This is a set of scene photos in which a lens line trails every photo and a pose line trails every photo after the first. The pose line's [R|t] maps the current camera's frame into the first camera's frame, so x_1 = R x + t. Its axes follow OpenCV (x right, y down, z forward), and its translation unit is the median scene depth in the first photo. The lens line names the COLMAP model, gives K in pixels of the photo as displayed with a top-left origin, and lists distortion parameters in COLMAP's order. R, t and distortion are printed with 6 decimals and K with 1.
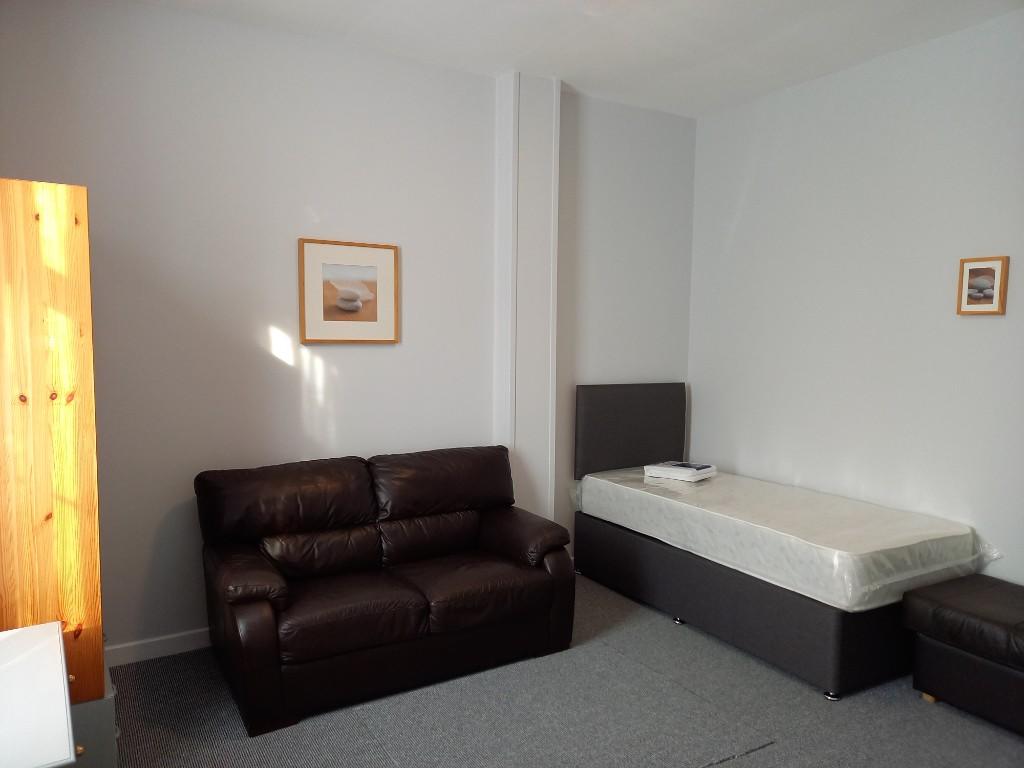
lens RADIAL K [[737.4, 0, 512.0], [0, 737.4, 384.0], [0, 0, 1]] dist [0.059380, -0.062342]
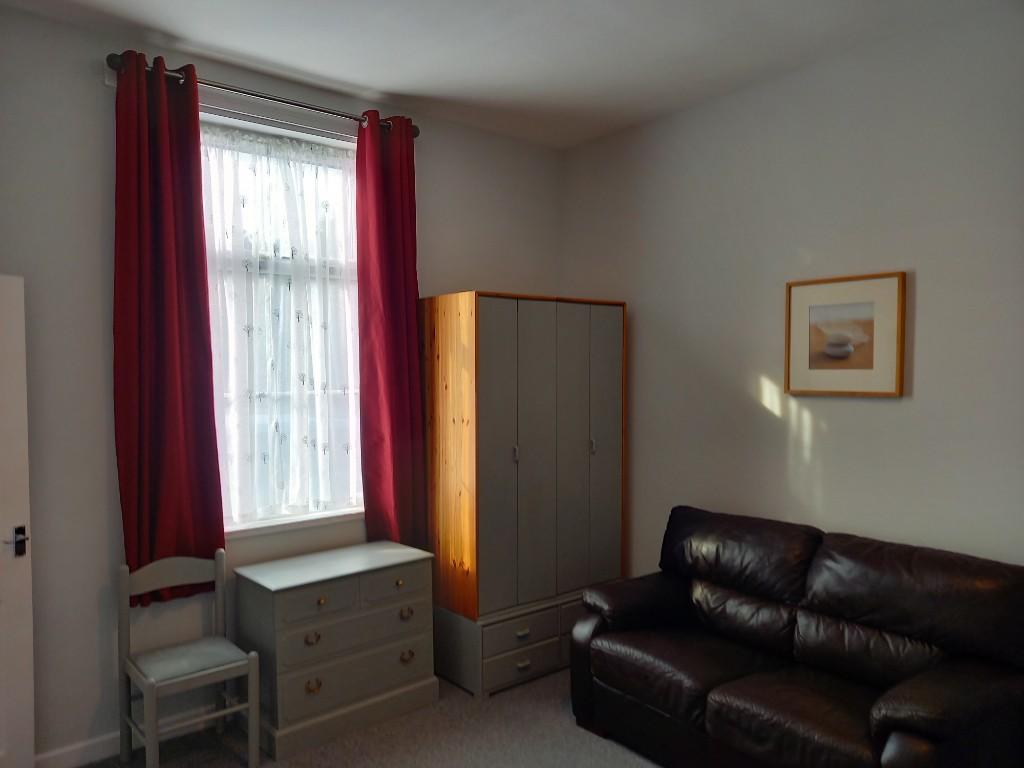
lens RADIAL K [[748.1, 0, 512.0], [0, 748.1, 384.0], [0, 0, 1]] dist [0.094907, -0.091808]
pose [[0.131484, 0.012765, -0.991236, 0.617056], [-0.070446, 0.997509, 0.003501, -0.045964], [0.988812, 0.069368, 0.132056, 0.526197]]
